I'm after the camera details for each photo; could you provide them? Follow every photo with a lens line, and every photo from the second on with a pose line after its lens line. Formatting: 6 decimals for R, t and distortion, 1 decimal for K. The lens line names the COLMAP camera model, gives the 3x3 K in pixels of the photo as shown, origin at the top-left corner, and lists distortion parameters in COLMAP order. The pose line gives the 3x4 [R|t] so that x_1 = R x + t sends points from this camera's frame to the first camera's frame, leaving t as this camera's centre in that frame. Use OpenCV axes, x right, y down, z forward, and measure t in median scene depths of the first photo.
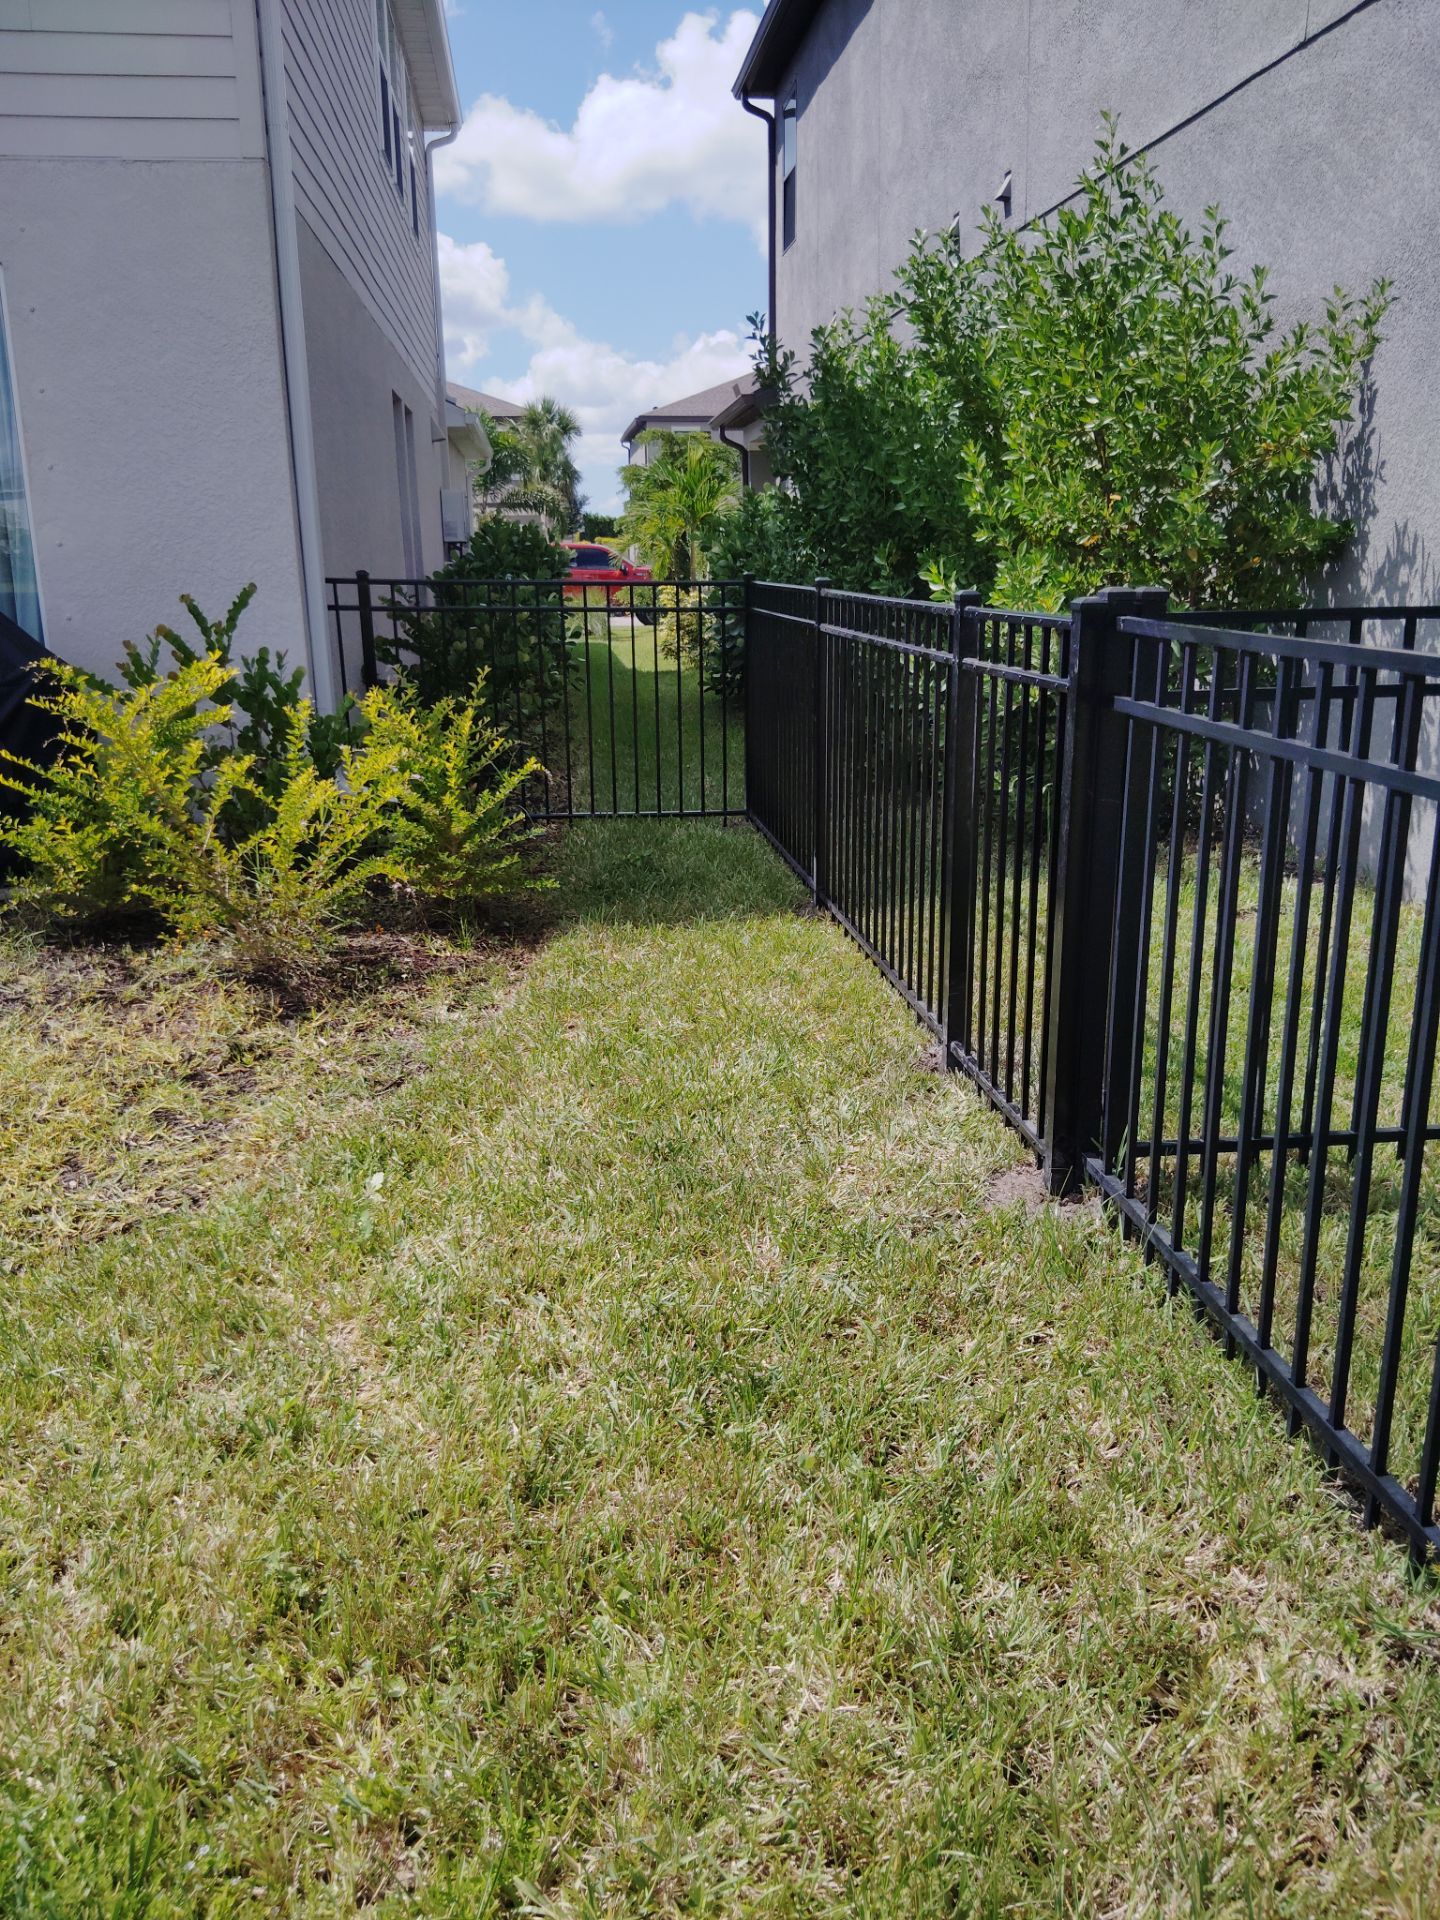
lens RADIAL K [[1809.1, 0, 661.2], [0, 1809.1, 1033.7], [0, 0, 1]] dist [0.132281, -0.306754]
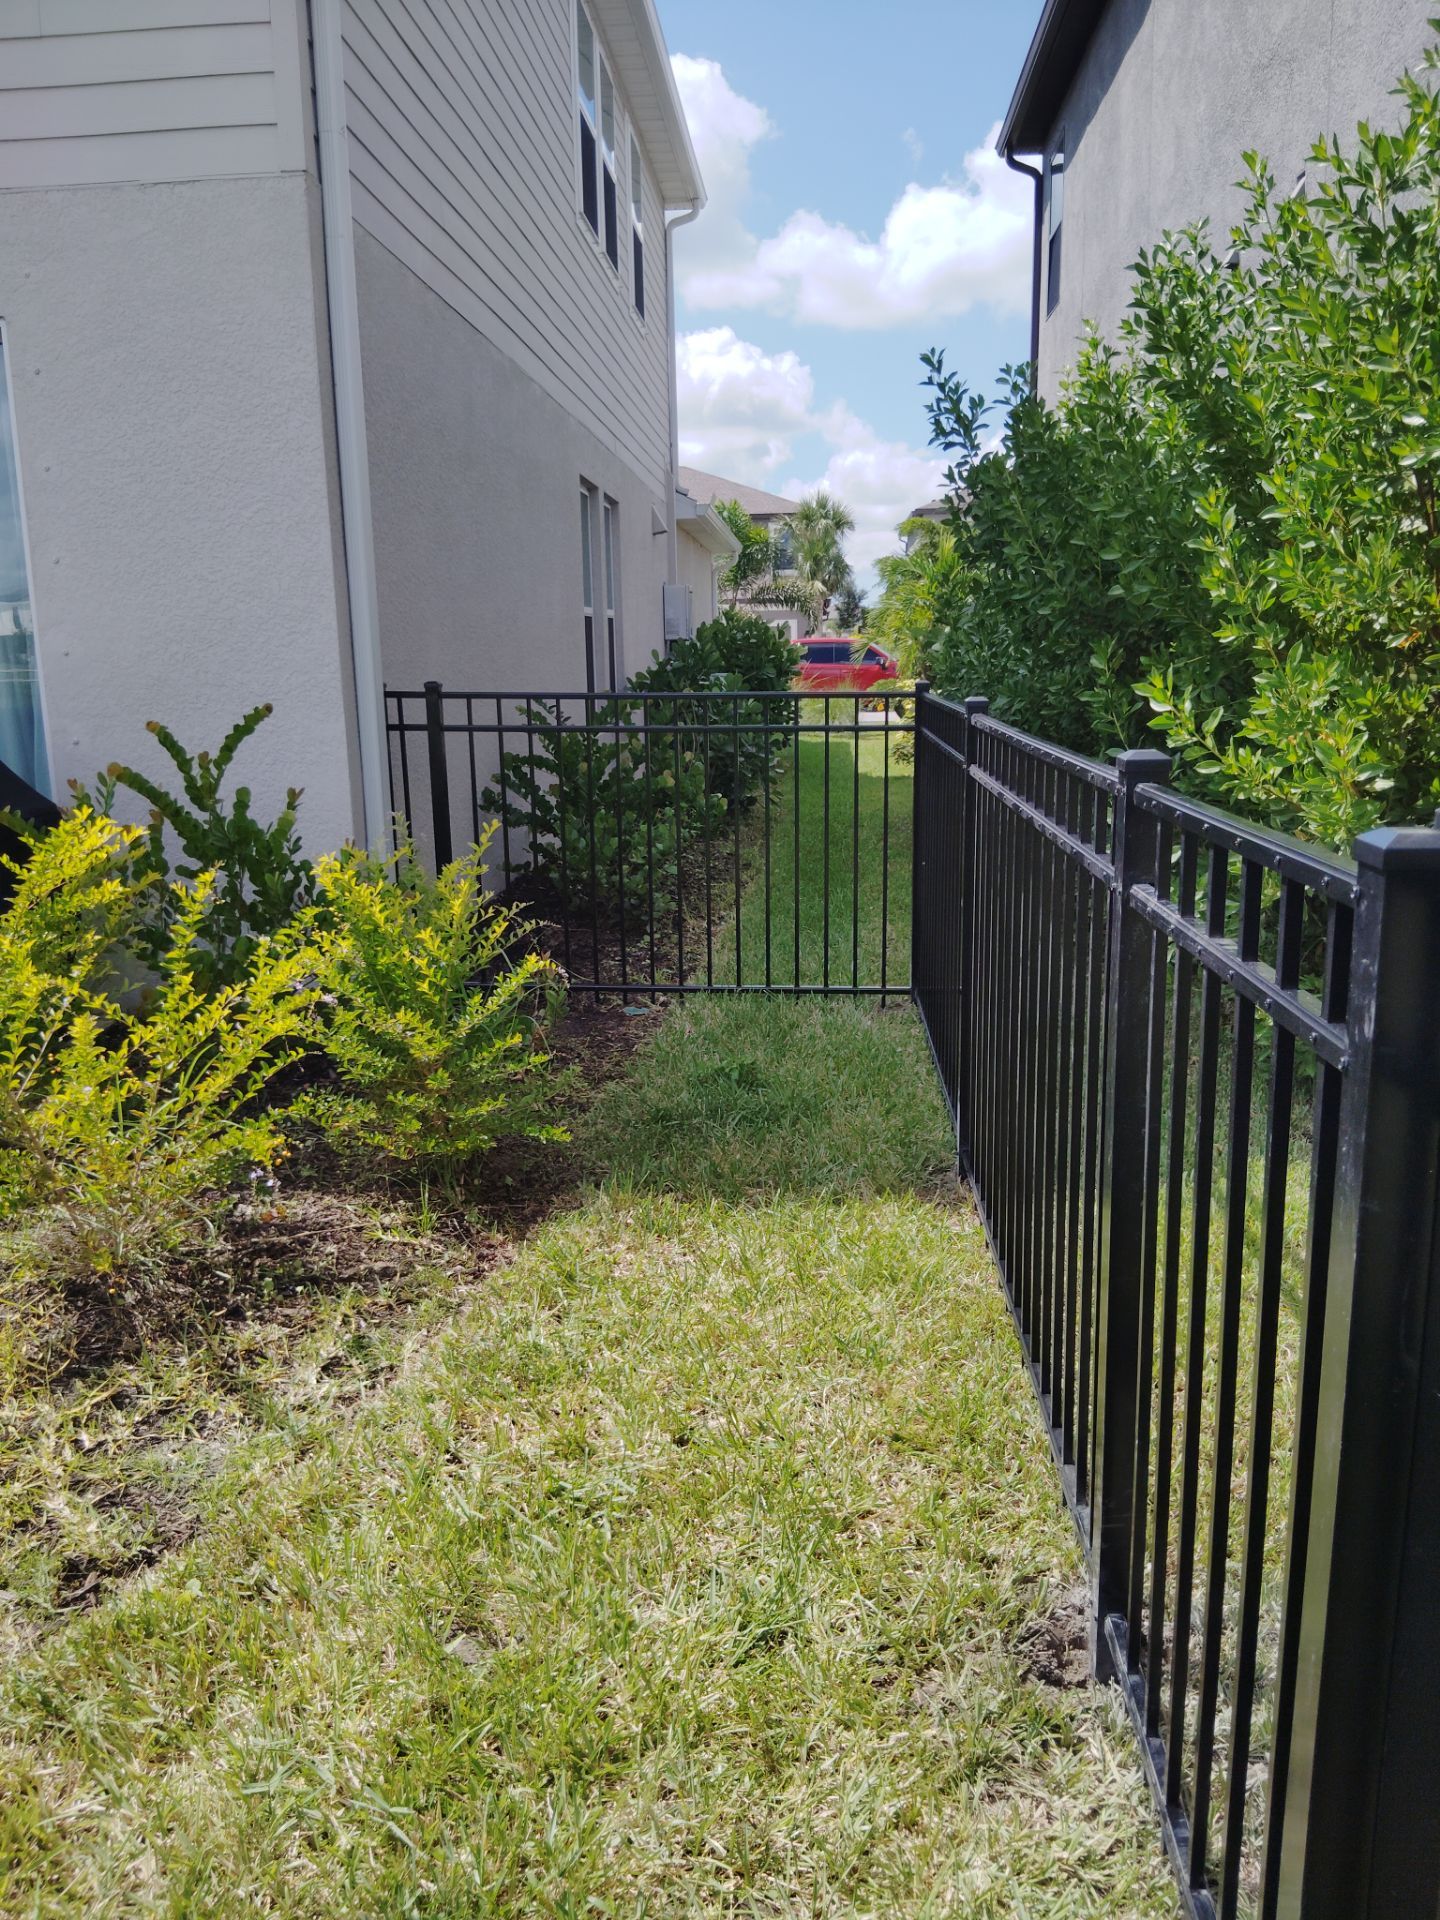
lens RADIAL K [[1487.9, 0, 718.2], [0, 1487.9, 962.5], [0, 0, 1]] dist [0.103604, -0.196767]
pose [[0.981056, 0.033629, -0.190781, 0.095295], [-0.042231, 0.998258, -0.041200, -0.116420], [0.189063, 0.048477, 0.980768, 0.412153]]
